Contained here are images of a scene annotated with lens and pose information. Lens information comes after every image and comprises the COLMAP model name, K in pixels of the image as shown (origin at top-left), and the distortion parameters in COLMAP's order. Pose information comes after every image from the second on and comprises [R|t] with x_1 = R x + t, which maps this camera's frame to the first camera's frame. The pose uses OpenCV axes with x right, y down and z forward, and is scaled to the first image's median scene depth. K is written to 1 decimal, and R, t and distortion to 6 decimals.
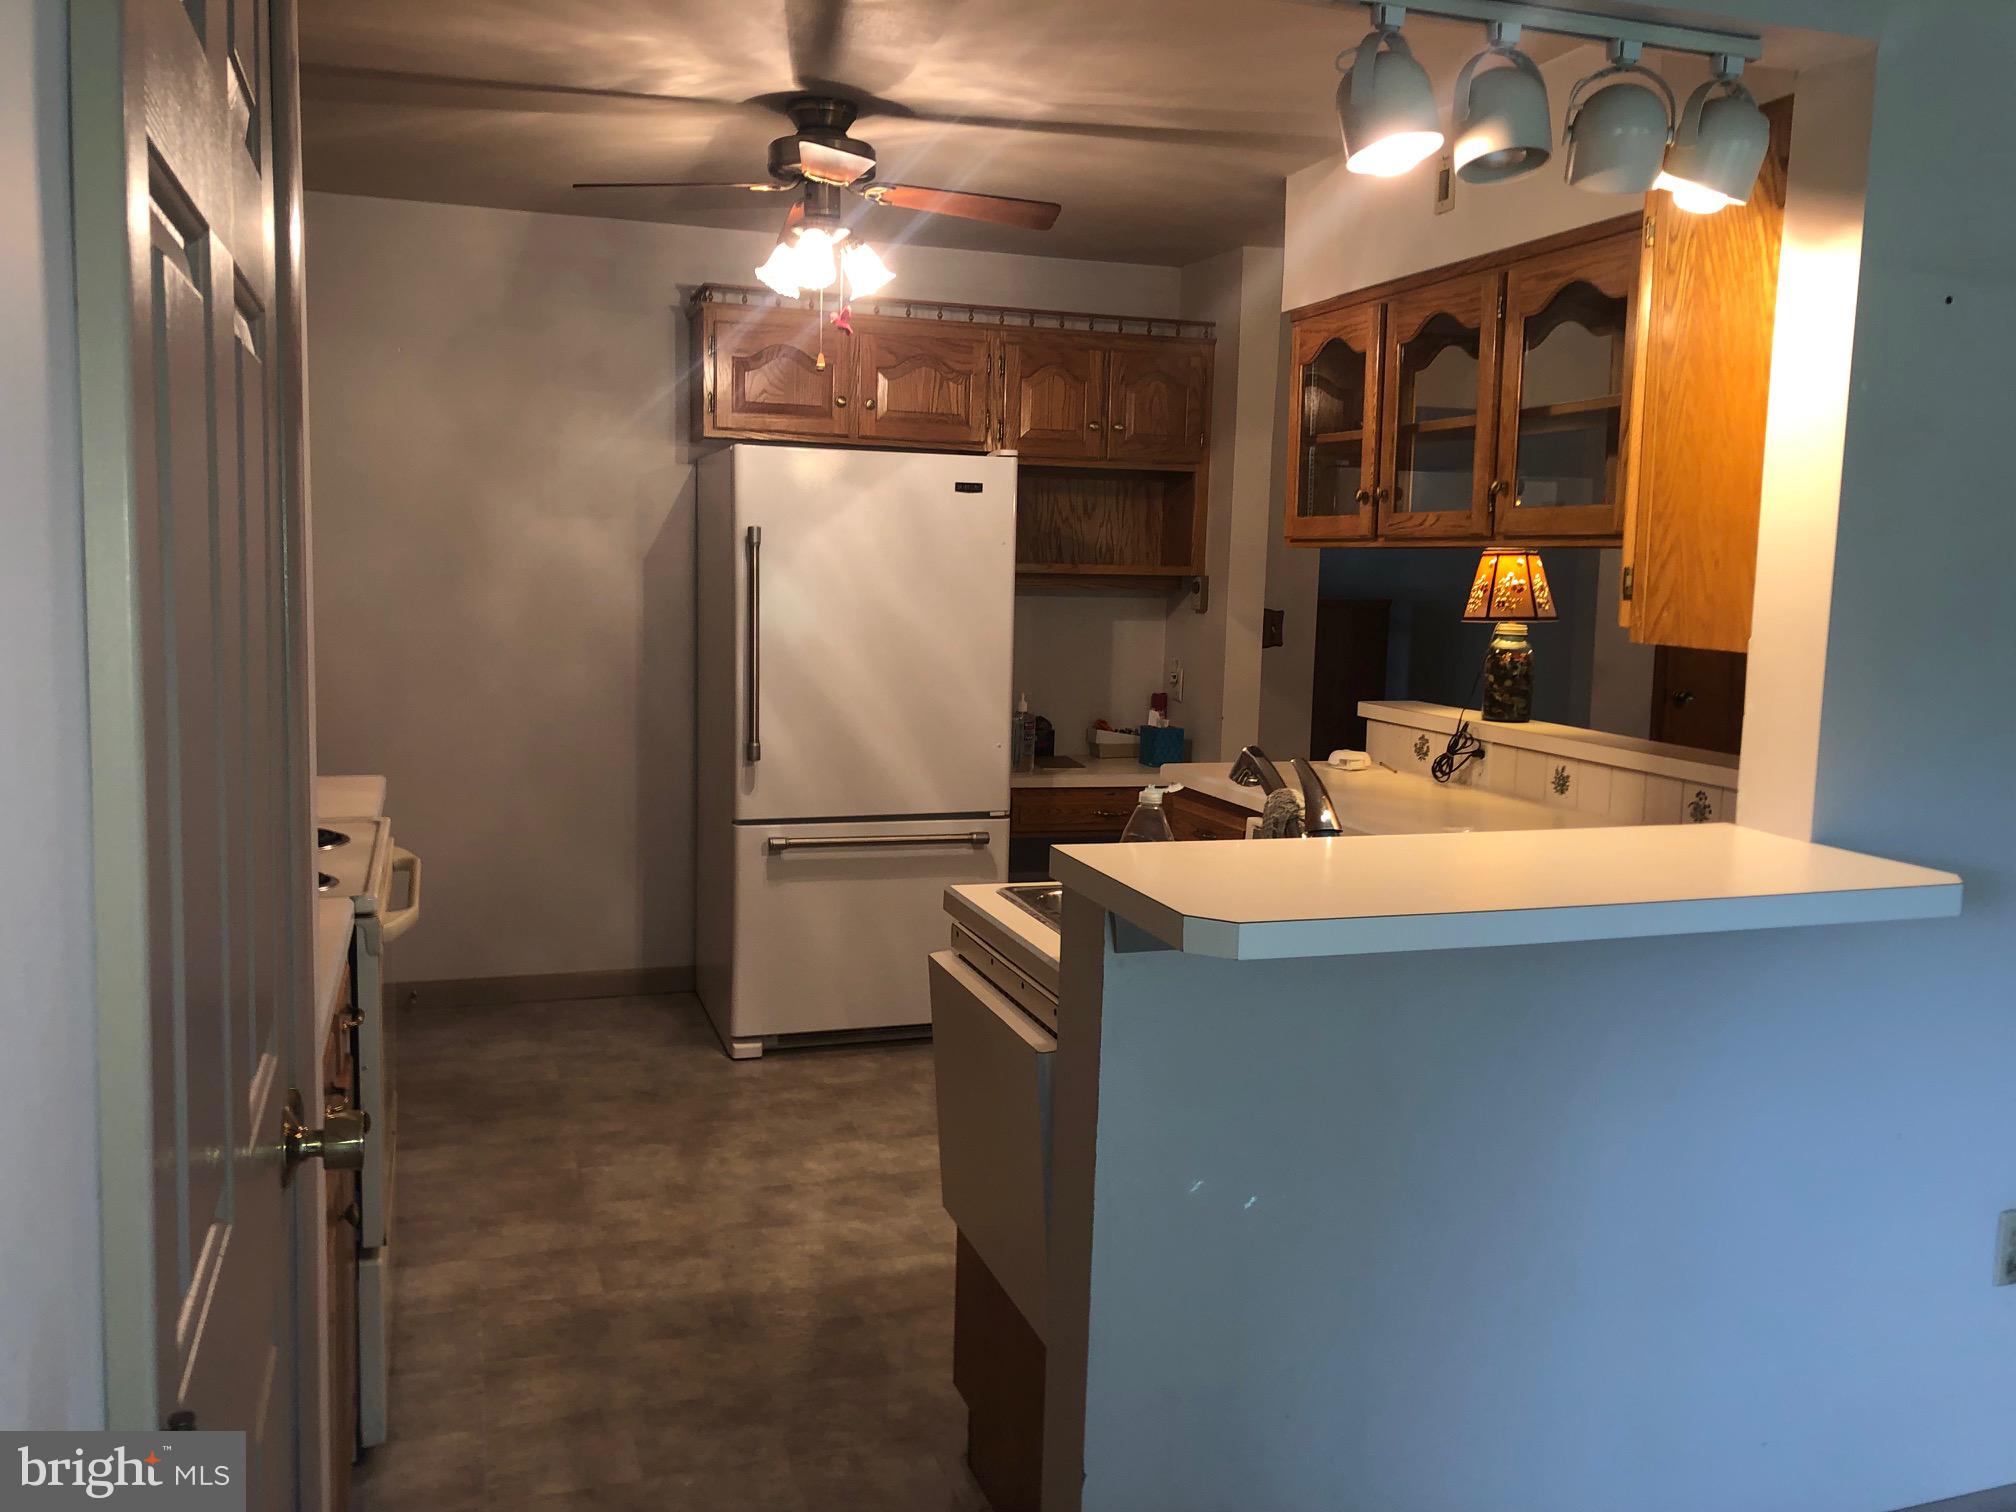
lens RADIAL K [[1663.6, 0, 1017.6], [0, 1663.6, 769.2], [0, 0, 1]] dist [0.052185, -0.017669]
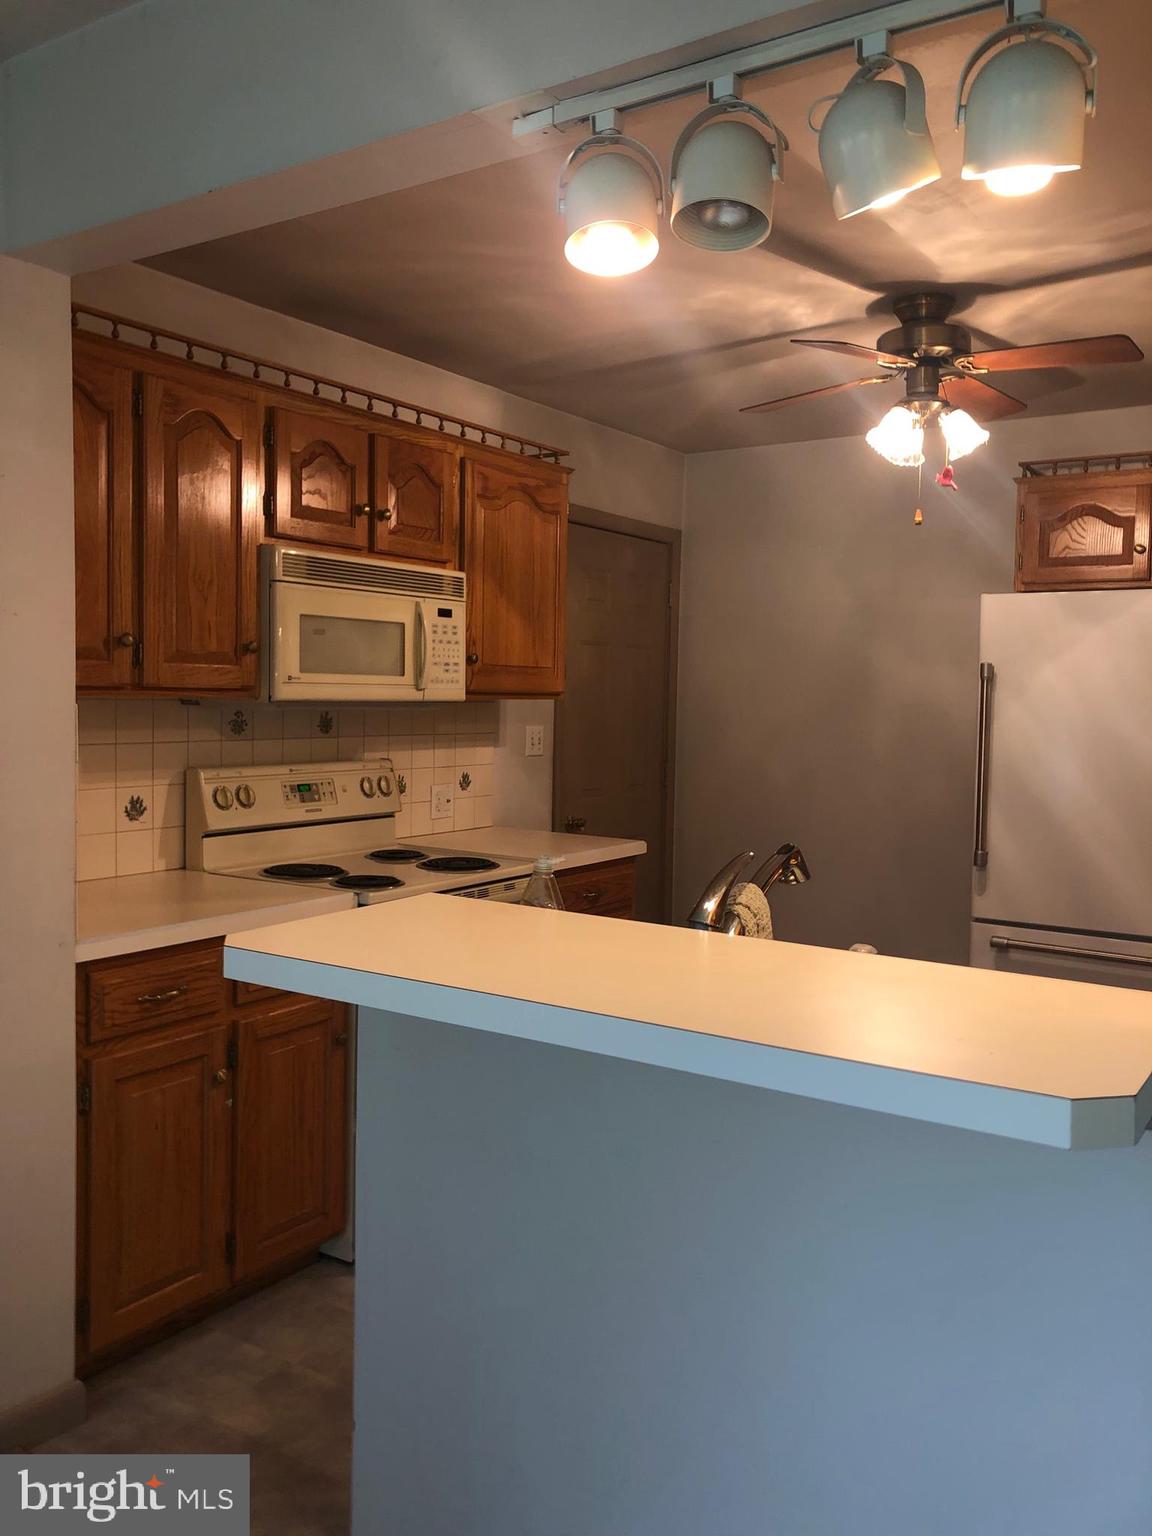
lens RADIAL K [[1267.5, 0, 588.4], [0, 1267.5, 758.3], [0, 0, 1]] dist [0.052185, -0.017669]
pose [[0.628754, 0.025393, -0.777190, 0.421811], [-0.097935, 0.994094, -0.046750, -0.013723], [0.771412, 0.105509, 0.627527, 0.283248]]
